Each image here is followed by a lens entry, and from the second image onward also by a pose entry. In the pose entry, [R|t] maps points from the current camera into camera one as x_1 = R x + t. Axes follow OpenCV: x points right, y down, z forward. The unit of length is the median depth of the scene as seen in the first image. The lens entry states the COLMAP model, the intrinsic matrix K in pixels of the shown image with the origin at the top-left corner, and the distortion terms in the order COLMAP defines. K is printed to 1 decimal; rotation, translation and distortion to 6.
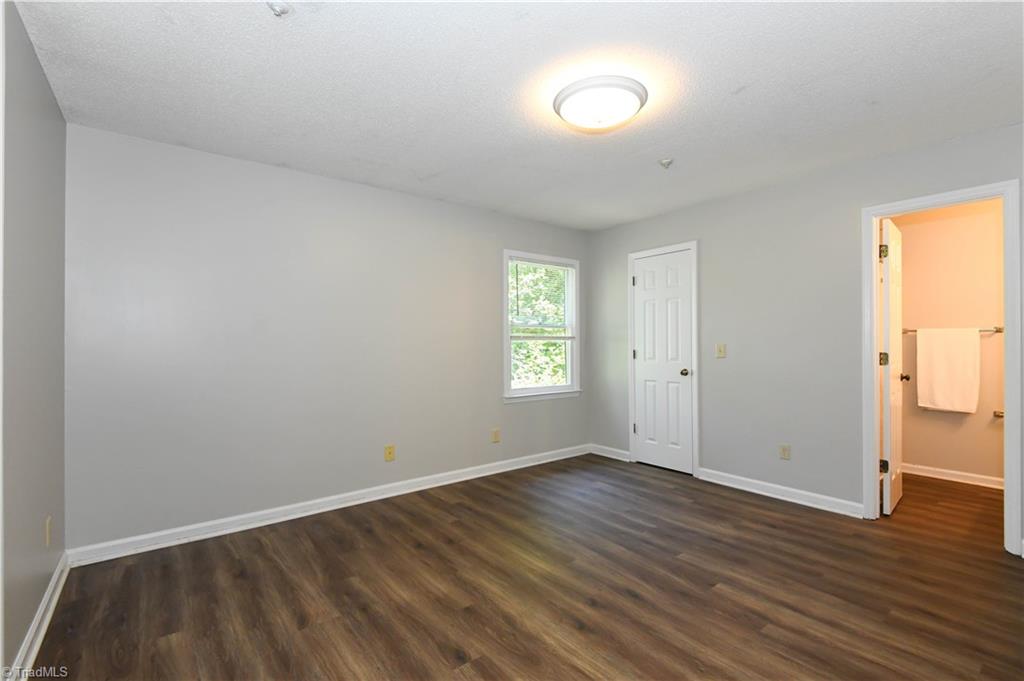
lens RADIAL K [[465.1, 0, 510.9], [0, 465.1, 341.9], [0, 0, 1]] dist [0.020112, -0.016430]
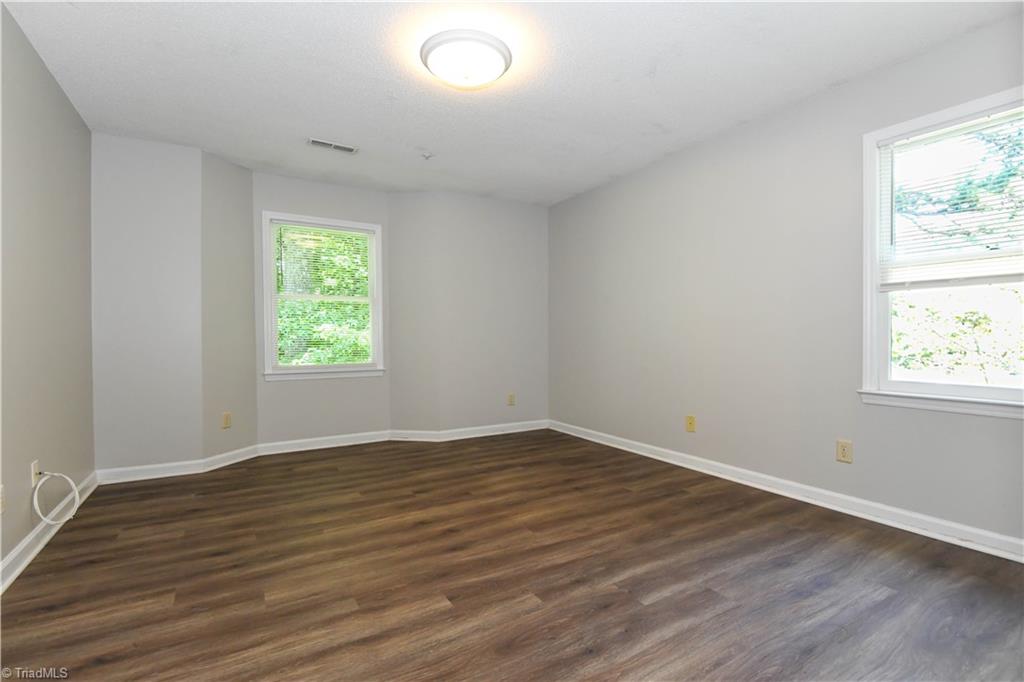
lens RADIAL K [[465.1, 0, 506.9], [0, 465.1, 341.7], [0, 0, 1]] dist [0.020112, -0.016430]
pose [[-0.126712, 0.017420, -0.991787, 1.016295], [0.005288, 0.999843, 0.016886, 0.071700], [0.991926, -0.003105, -0.126784, 1.028364]]
